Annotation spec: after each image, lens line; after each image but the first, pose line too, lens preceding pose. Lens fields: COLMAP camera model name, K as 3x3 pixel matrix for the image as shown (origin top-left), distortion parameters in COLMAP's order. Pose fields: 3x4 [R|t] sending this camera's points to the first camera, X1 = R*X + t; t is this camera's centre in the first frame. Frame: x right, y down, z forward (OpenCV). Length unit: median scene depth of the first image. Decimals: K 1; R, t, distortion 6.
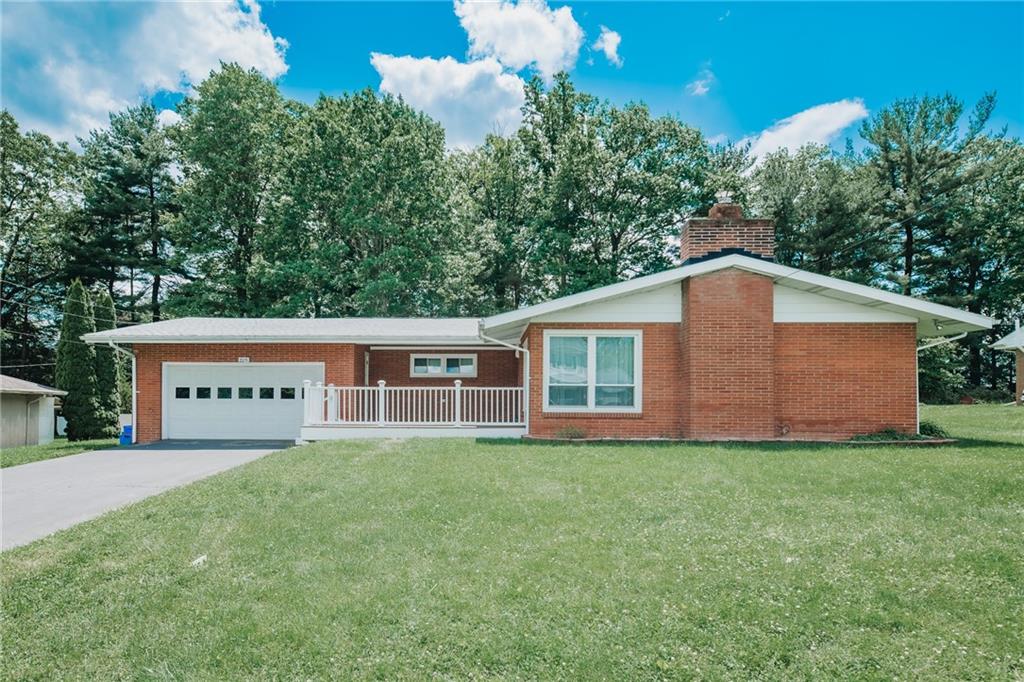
lens RADIAL K [[546.0, 0, 481.3], [0, 546.0, 382.1], [0, 0, 1]] dist [-0.005513, -0.001572]
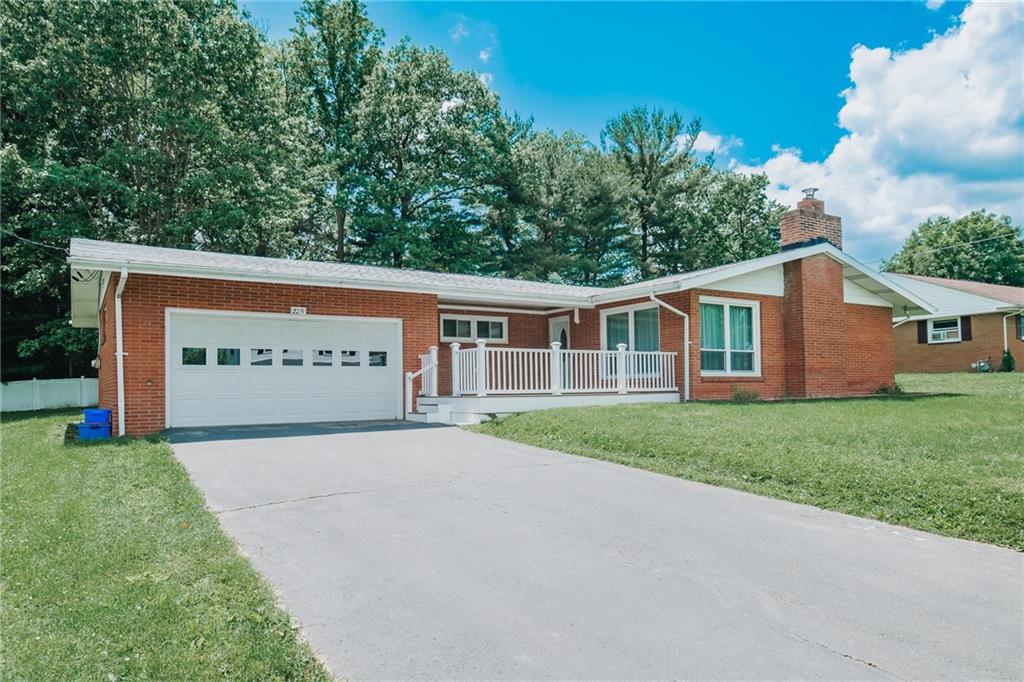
lens RADIAL K [[656.3, 0, 509.1], [0, 656.3, 342.2], [0, 0, 1]] dist [-0.009222, -0.002088]
pose [[0.834845, 0.023080, 0.550001, -0.855512], [-0.005770, 0.999433, -0.033181, 0.034234], [-0.550455, 0.024527, 0.834504, 0.175014]]
